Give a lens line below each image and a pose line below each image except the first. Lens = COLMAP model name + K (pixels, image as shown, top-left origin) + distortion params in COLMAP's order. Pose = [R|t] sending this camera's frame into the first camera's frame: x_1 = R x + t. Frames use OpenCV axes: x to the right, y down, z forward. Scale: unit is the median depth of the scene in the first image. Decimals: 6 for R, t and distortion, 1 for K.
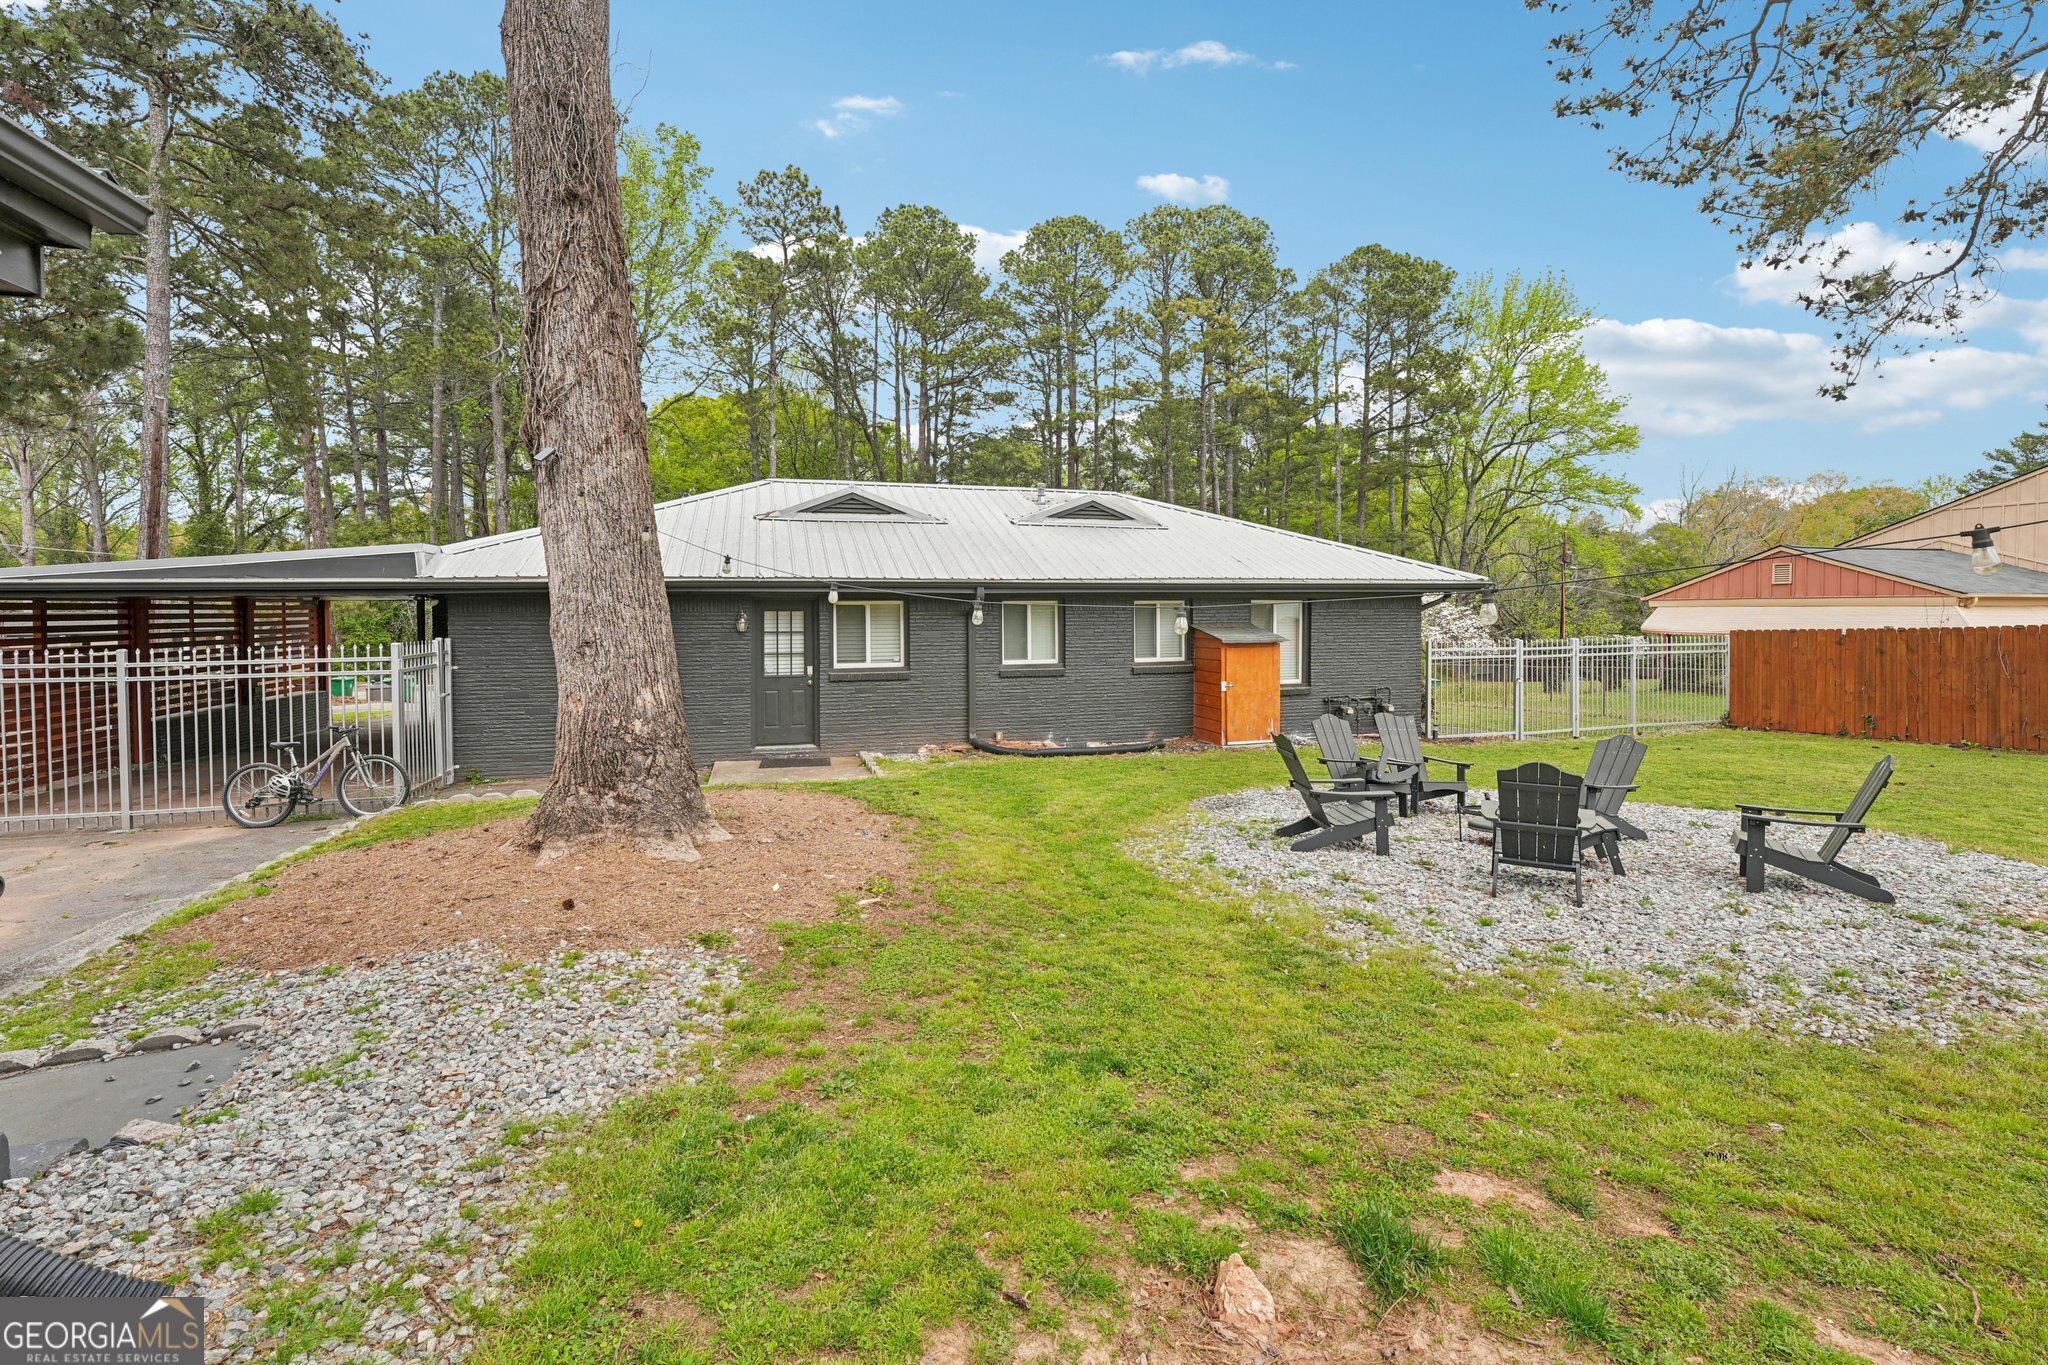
lens RADIAL K [[850.4, 0, 1009.6], [0, 850.4, 664.7], [0, 0, 1]] dist [-0.019669, -0.000217]
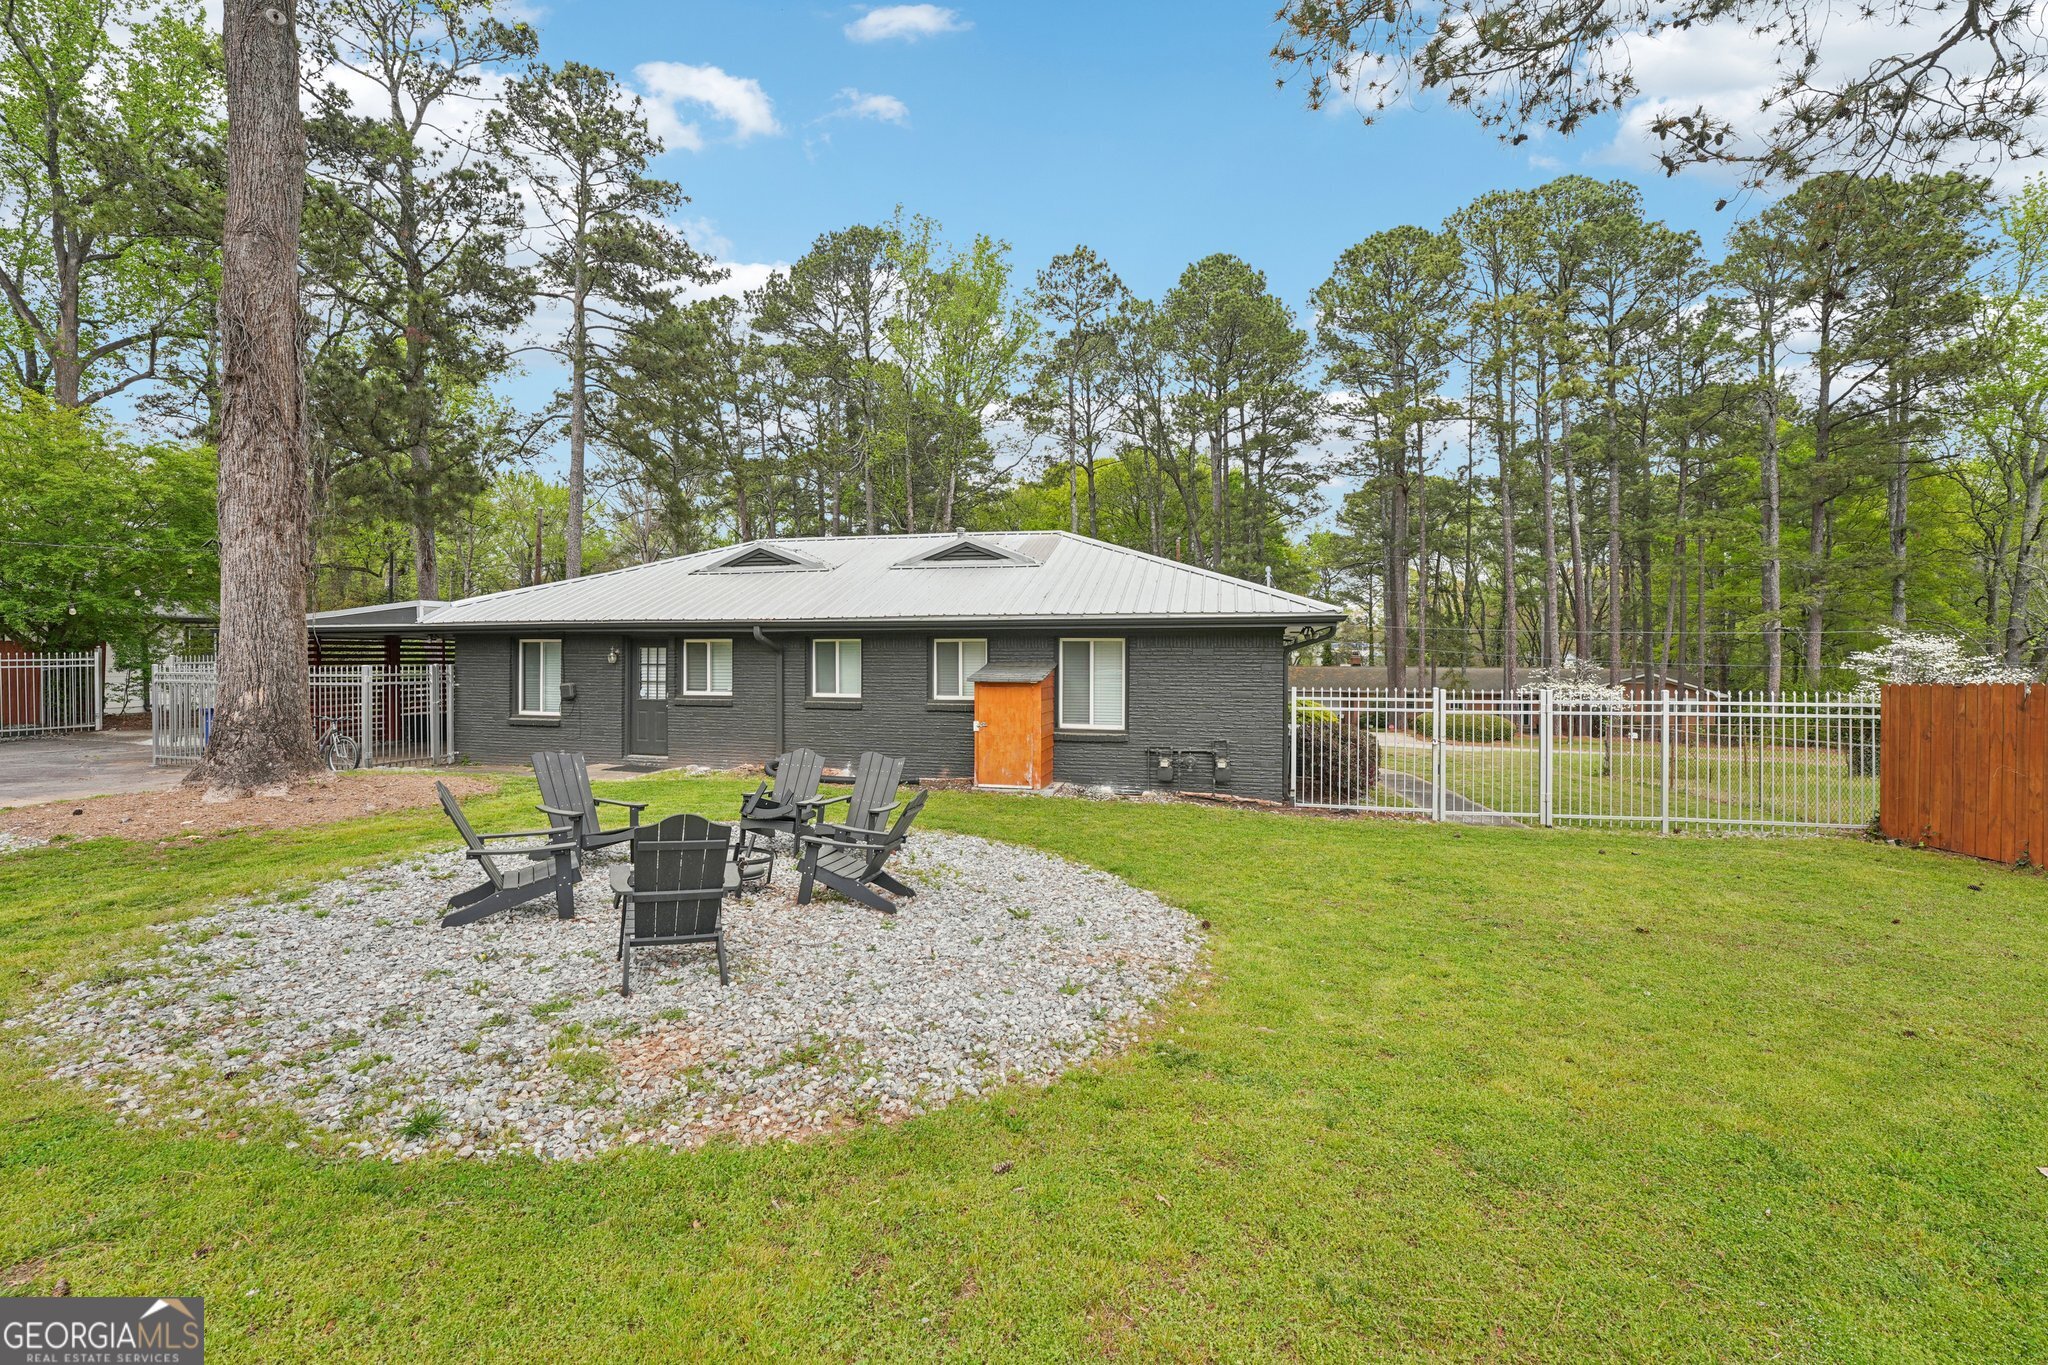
lens RADIAL K [[816.5, 0, 1024.4], [0, 816.5, 641.9], [0, 0, 1]] dist [0.013158, -0.000060]
pose [[0.876910, -0.000638, -0.480653, 0.729018], [-0.033516, 0.997484, -0.062471, -0.013707], [0.479484, 0.070891, 0.874683, 0.200438]]
